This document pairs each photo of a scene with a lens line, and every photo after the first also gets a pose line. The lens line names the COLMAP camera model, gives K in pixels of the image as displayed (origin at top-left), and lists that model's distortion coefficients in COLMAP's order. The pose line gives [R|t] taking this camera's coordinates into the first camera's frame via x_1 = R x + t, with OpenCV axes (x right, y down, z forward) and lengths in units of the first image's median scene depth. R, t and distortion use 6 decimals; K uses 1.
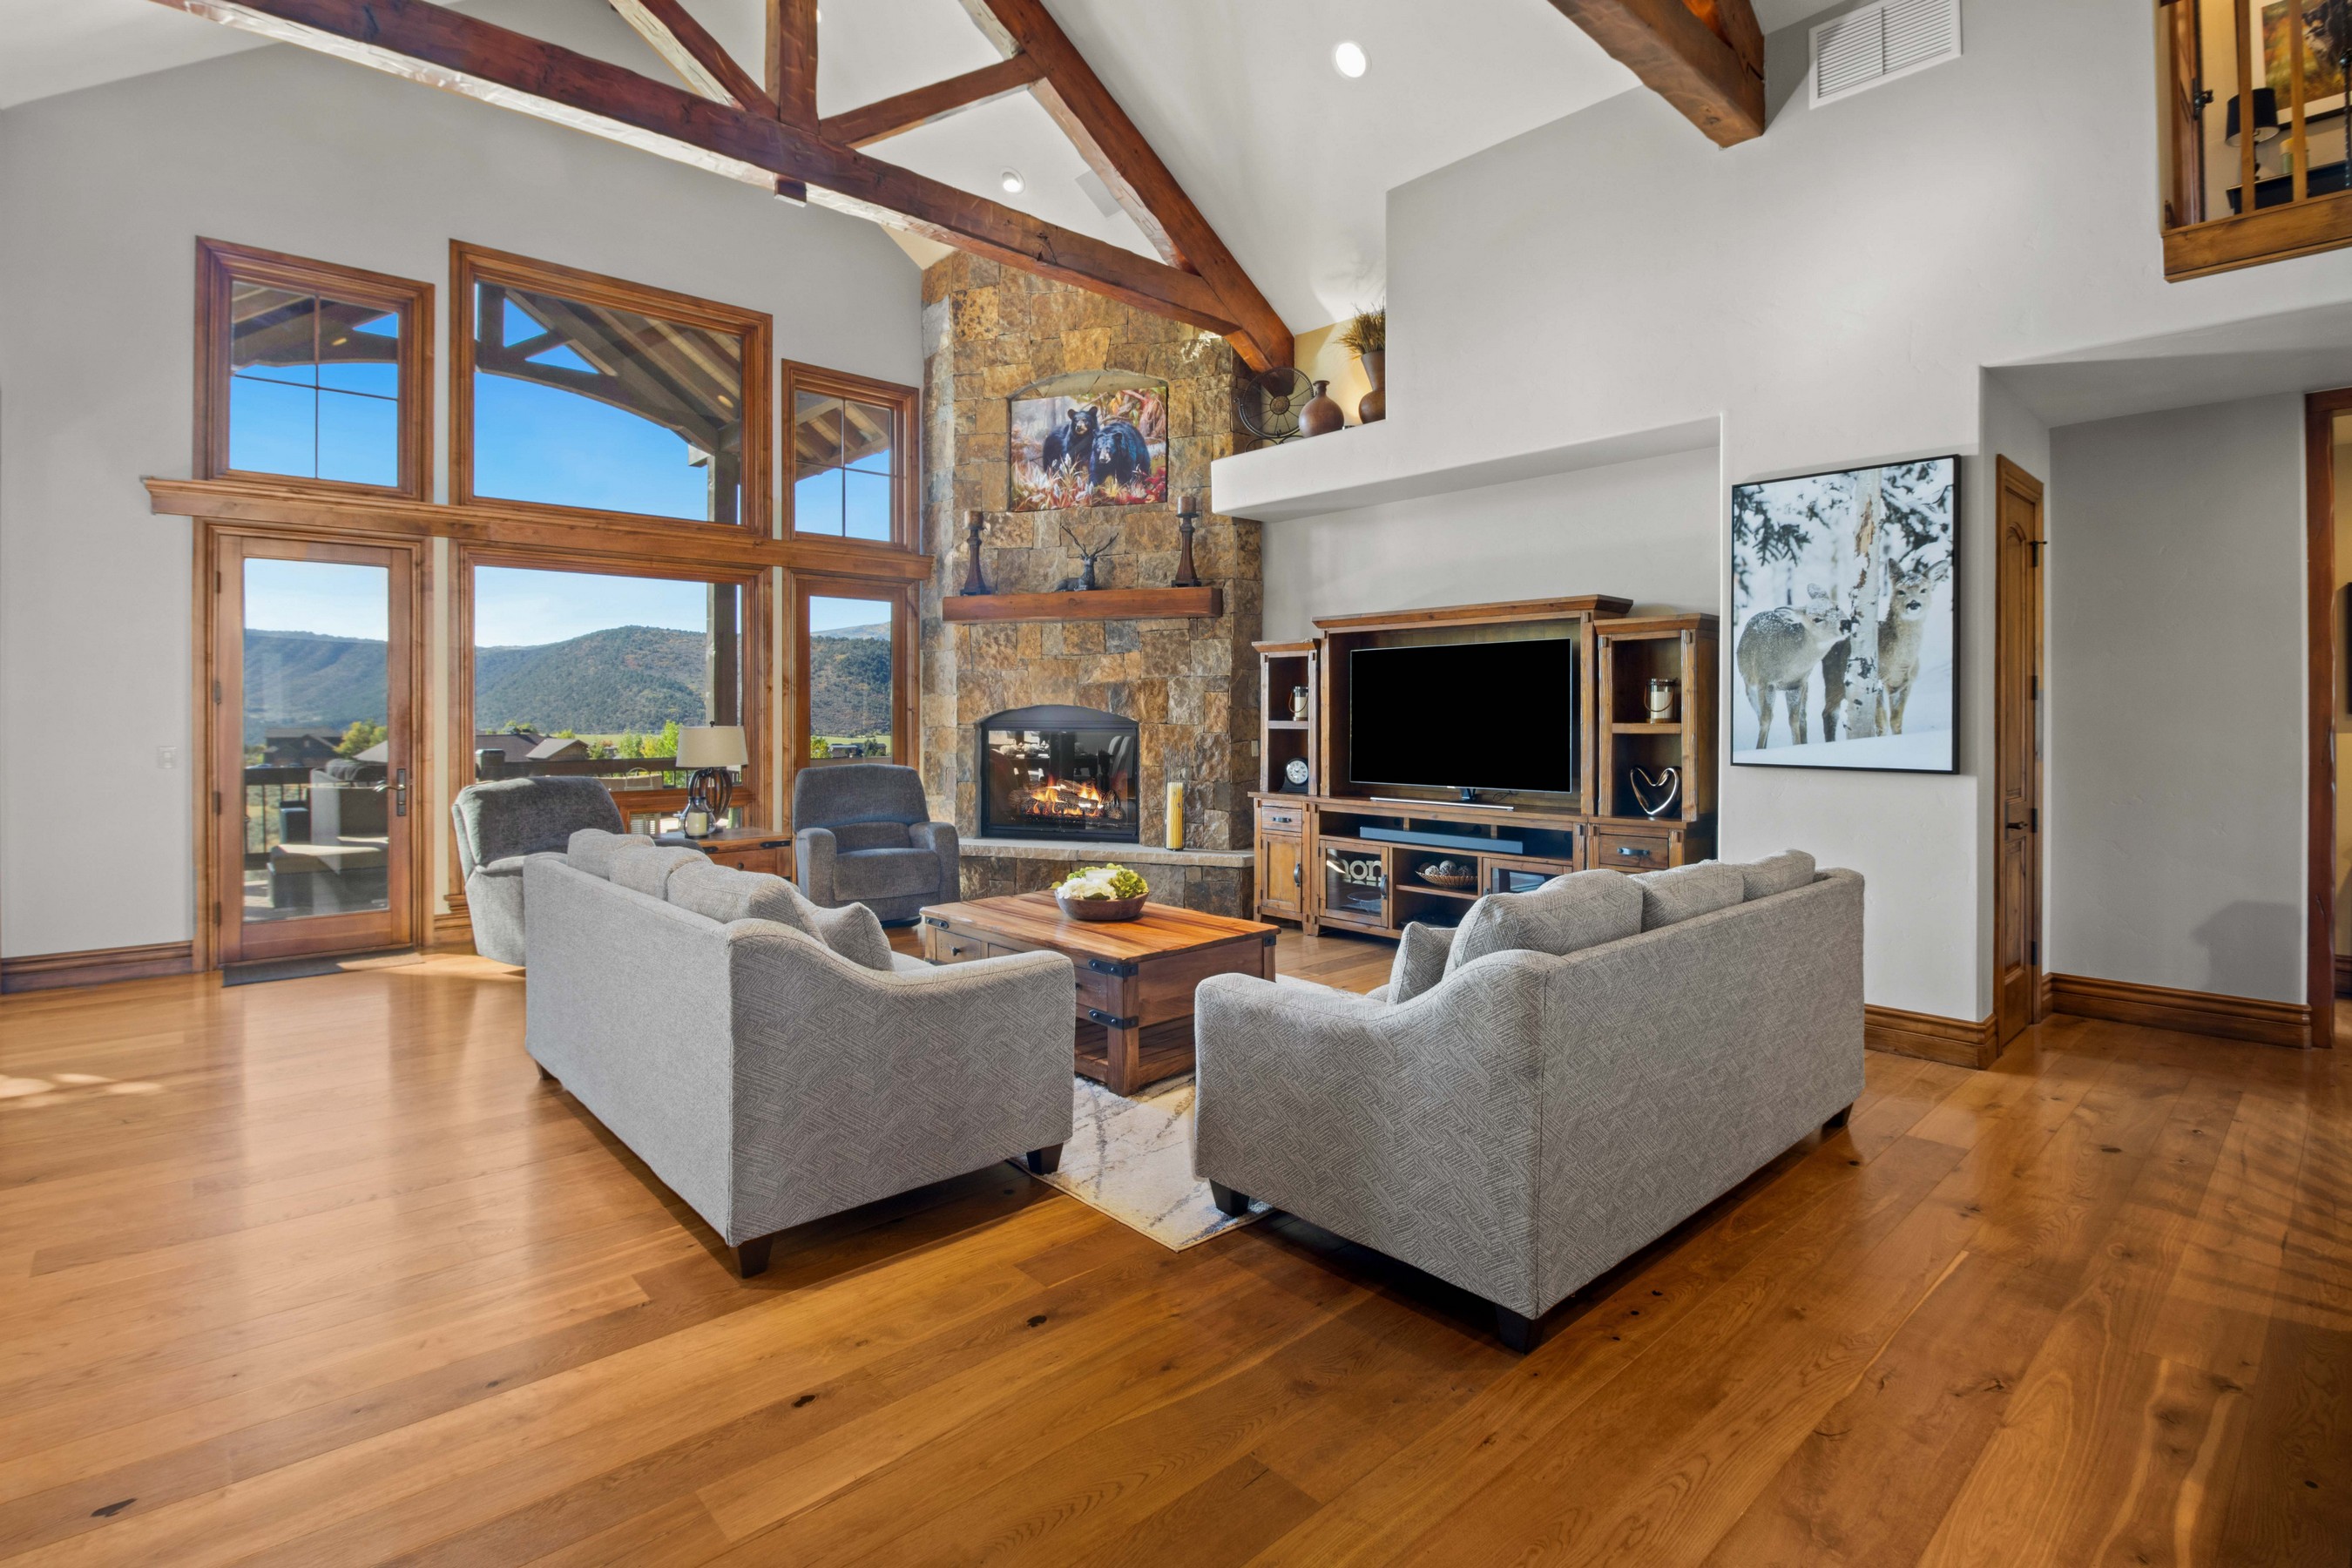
lens RADIAL K [[1122.8, 0, 1145.0], [0, 1122.8, 707.2], [0, 0, 1]] dist [0.014520, -0.009923]
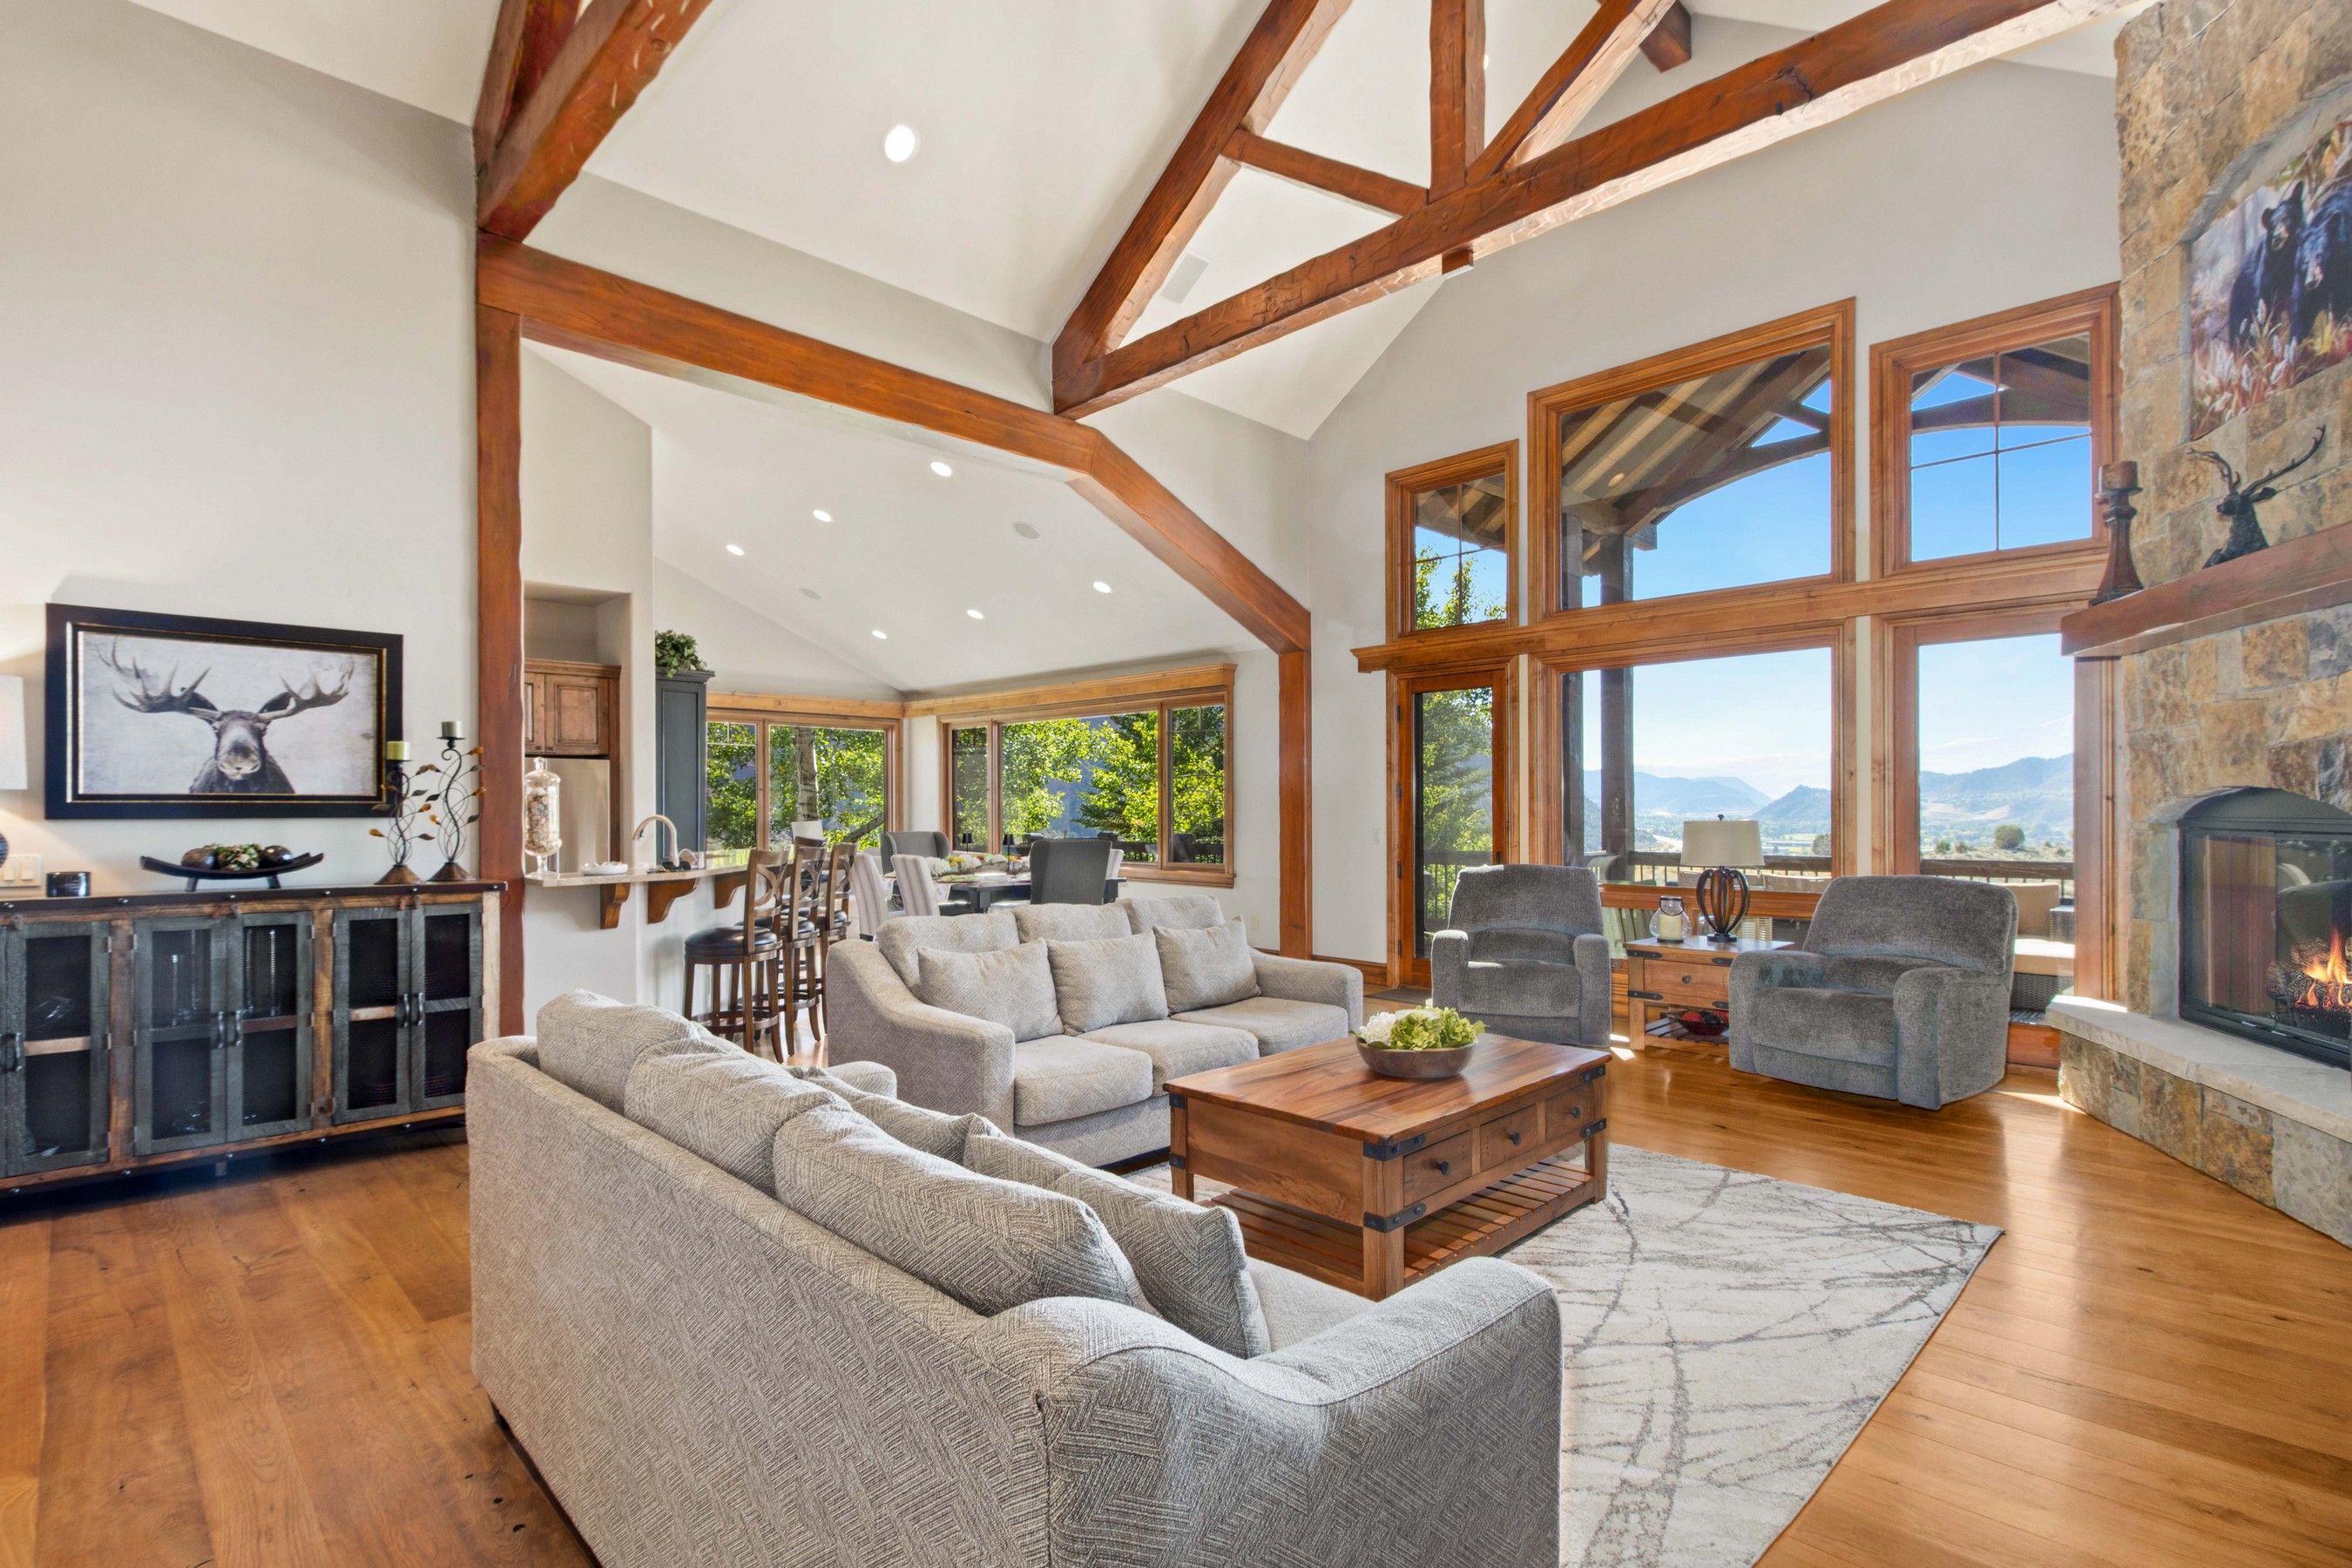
lens RADIAL K [[1122.8, 0, 1167.8], [0, 1122.8, 806.0], [0, 0, 1]] dist [0.014520, -0.009923]
pose [[0.048362, -0.000781, -0.998830, 0.494984], [0.011424, 0.999935, -0.000228, 0.001517], [0.998765, -0.011399, 0.048368, 0.553171]]
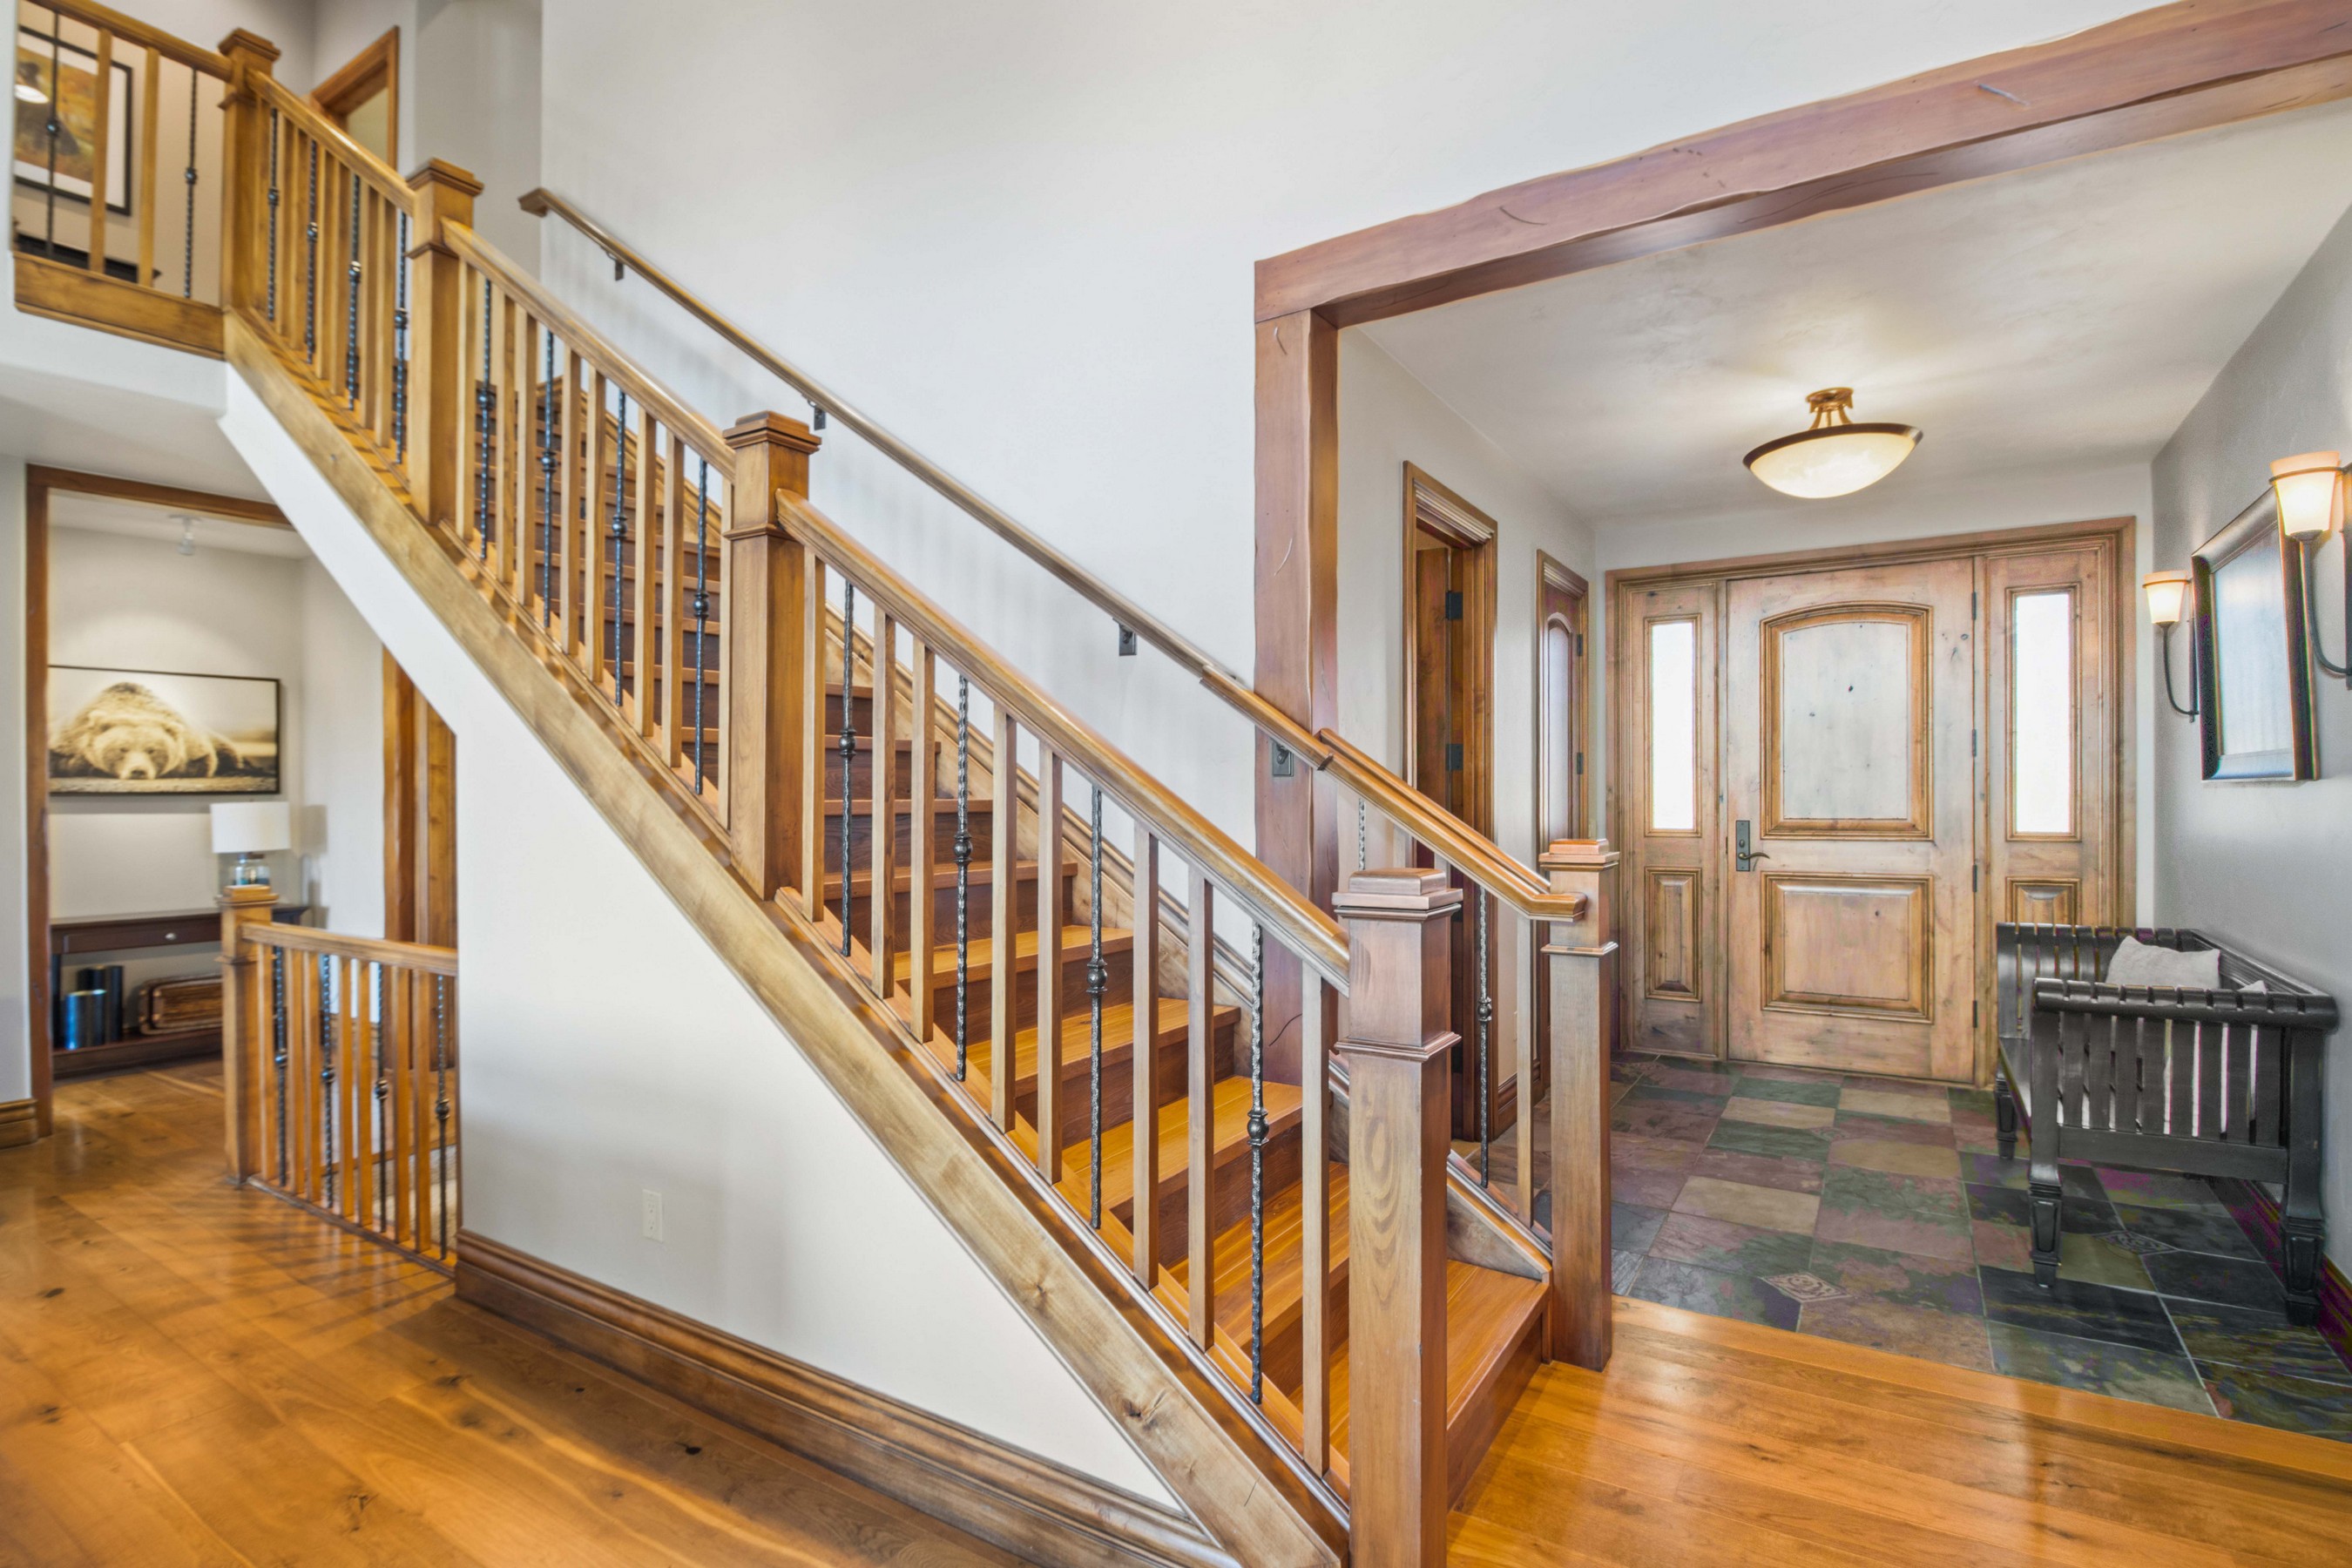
lens RADIAL K [[1122.8, 0, 1210.2], [0, 1122.8, 794.4], [0, 0, 1]] dist [0.014520, -0.009923]
pose [[-0.297150, 0.005567, 0.954815, -0.121204], [-0.004911, 0.999961, -0.007359, 0.004102], [-0.954818, -0.006876, -0.297111, 0.201515]]
